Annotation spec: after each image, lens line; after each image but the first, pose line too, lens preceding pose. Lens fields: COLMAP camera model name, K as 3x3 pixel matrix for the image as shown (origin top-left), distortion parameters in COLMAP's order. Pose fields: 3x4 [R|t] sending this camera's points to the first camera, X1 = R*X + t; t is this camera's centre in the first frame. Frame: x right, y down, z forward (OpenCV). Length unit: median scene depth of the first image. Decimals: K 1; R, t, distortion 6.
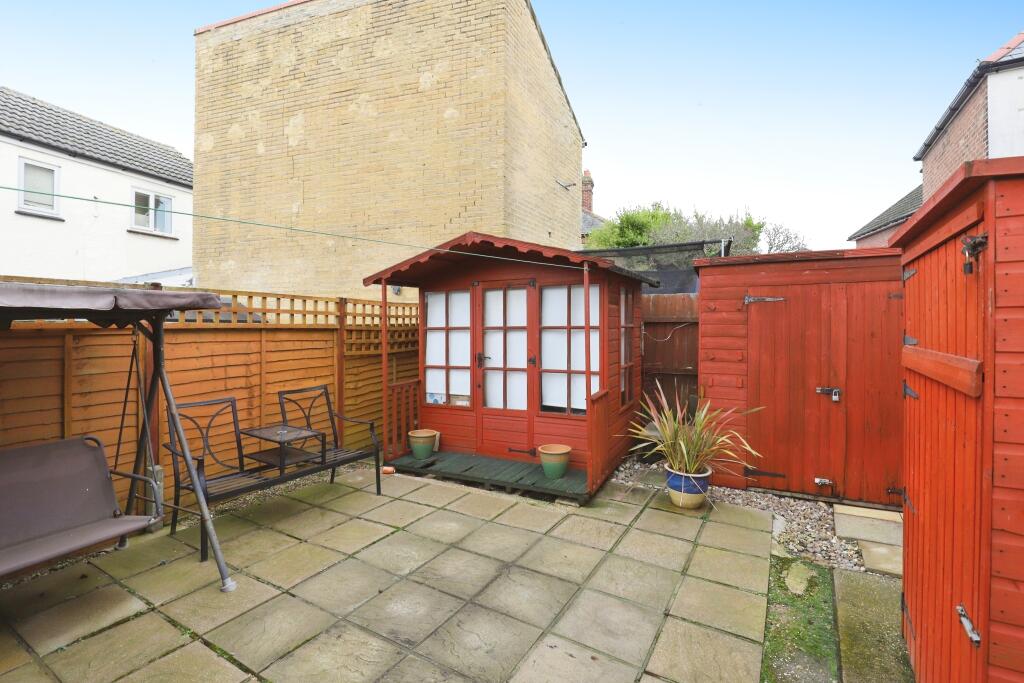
lens RADIAL K [[477.3, 0, 509.4], [0, 477.3, 335.7], [0, 0, 1]] dist [-0.019675, -0.000232]
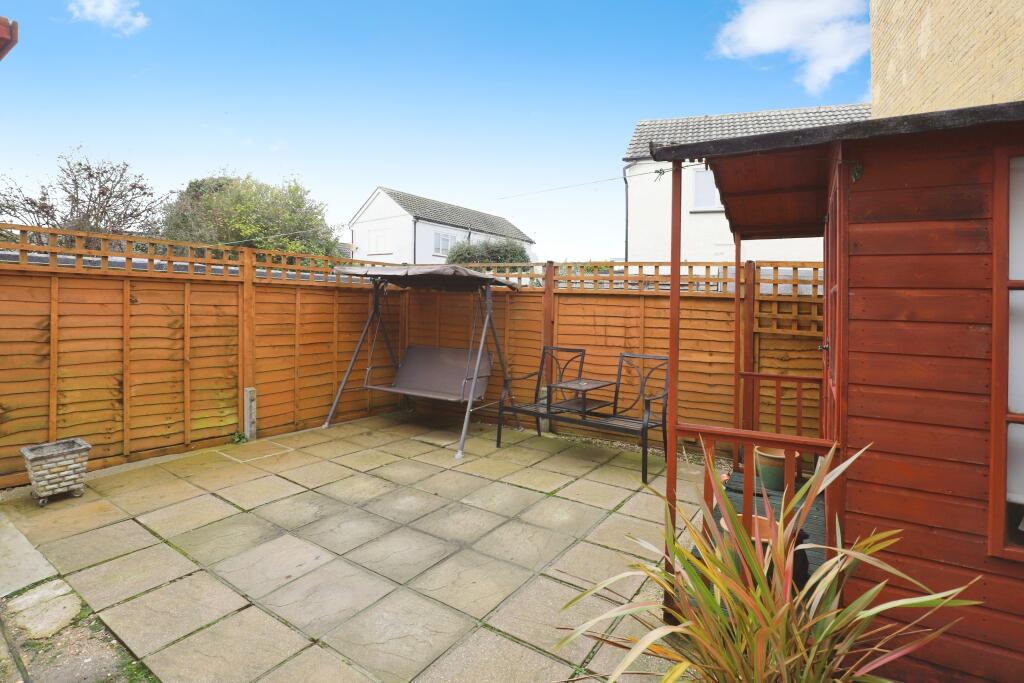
lens RADIAL K [[498.2, 0, 509.2], [0, 498.2, 338.7], [0, 0, 1]] dist [-0.027490, -0.000082]
pose [[-0.044553, 0.080335, -0.995772, 0.690056], [-0.050549, 0.995303, 0.082559, 0.005487], [0.997727, 0.054013, -0.040283, 0.842359]]
